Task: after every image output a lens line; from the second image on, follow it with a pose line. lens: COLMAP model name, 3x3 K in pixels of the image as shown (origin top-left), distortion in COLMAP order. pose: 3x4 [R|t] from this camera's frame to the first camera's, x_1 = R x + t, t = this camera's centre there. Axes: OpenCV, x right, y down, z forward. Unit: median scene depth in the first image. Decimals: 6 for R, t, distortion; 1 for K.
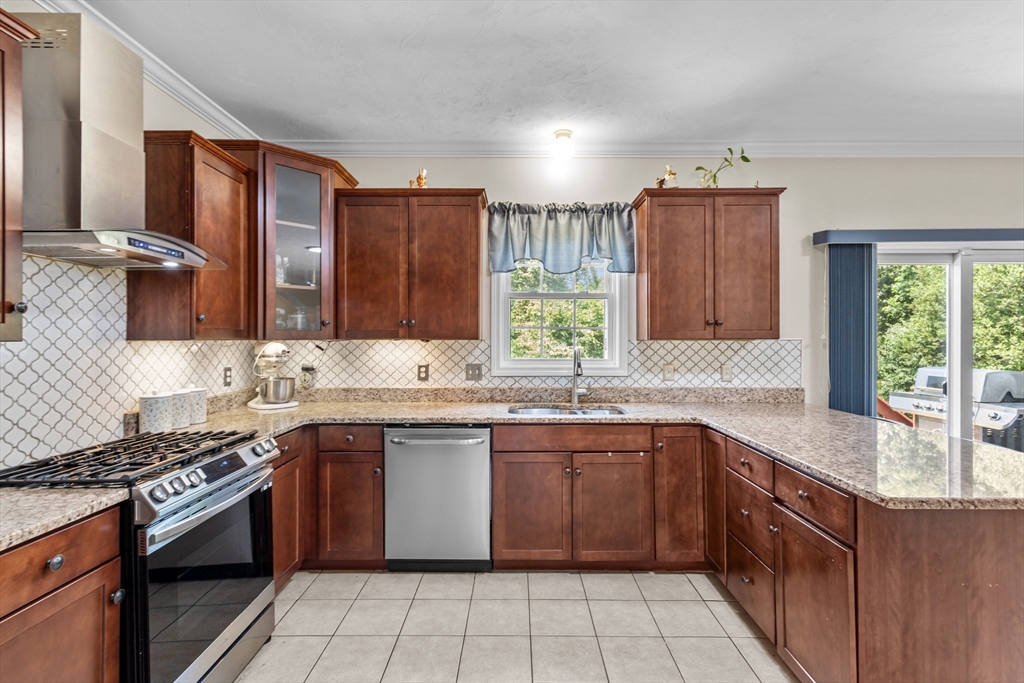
lens RADIAL K [[472.7, 0, 509.8], [0, 472.7, 335.6], [0, 0, 1]] dist [0.000717, -0.000549]
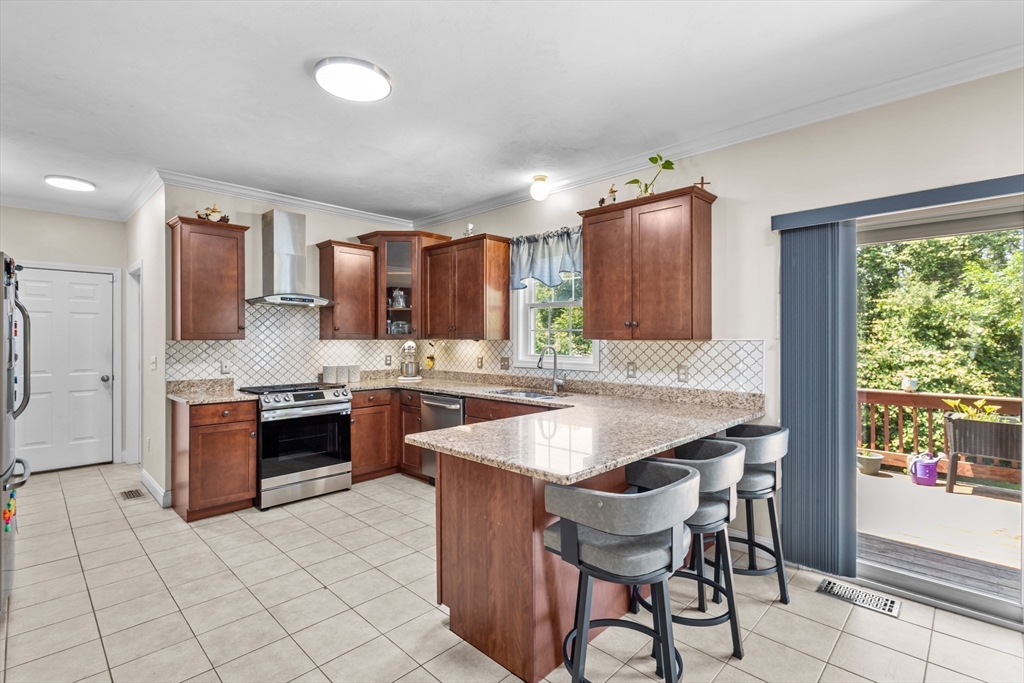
lens RADIAL K [[472.2, 0, 519.0], [0, 472.2, 338.3], [0, 0, 1]] dist [0.002826, 0.000804]
pose [[0.728676, -0.001079, -0.684858, 0.950971], [0.003110, 0.999994, 0.001733, 0.002177], [0.684852, -0.003393, 0.728674, 0.034204]]
